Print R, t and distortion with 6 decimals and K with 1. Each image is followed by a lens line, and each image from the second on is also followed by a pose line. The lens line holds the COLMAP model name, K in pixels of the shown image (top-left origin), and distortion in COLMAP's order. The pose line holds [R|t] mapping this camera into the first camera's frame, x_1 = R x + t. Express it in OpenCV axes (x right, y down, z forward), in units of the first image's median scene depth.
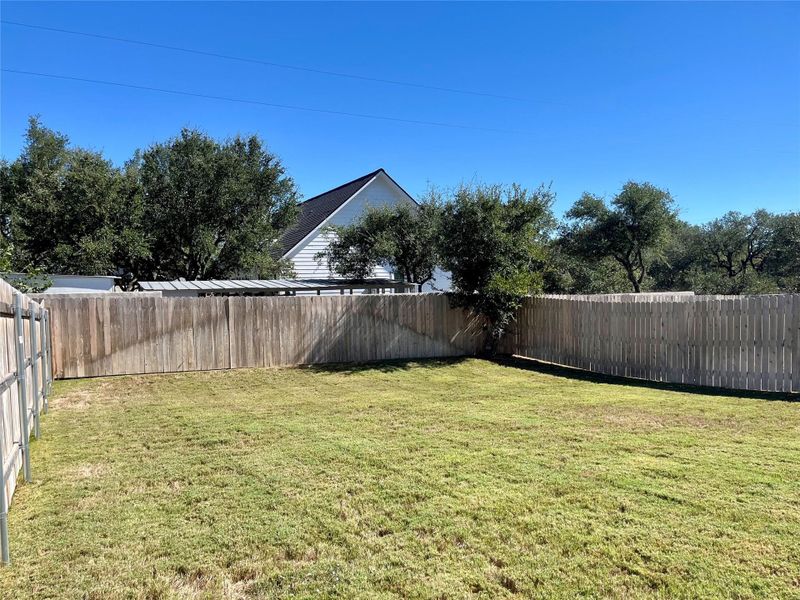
lens RADIAL K [[600.3, 0, 403.8], [0, 600.3, 302.3], [0, 0, 1]] dist [0.085767, -0.112996]
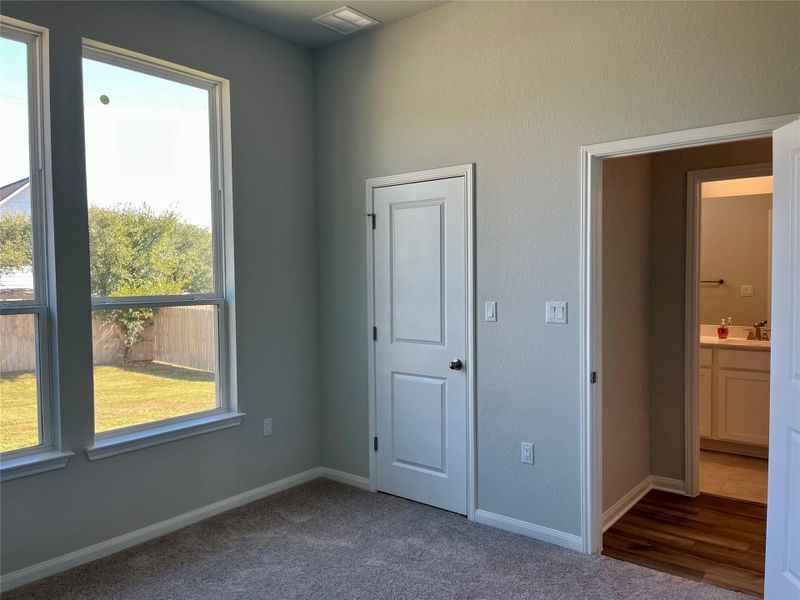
lens RADIAL K [[600.3, 0, 403.8], [0, 600.3, 302.3], [0, 0, 1]] dist [0.085767, -0.112996]
pose [[0.921086, -0.011954, 0.389175, 0.189098], [0.014658, 0.999885, -0.003980, -0.006010], [-0.389083, 0.009370, 0.921155, -0.181631]]
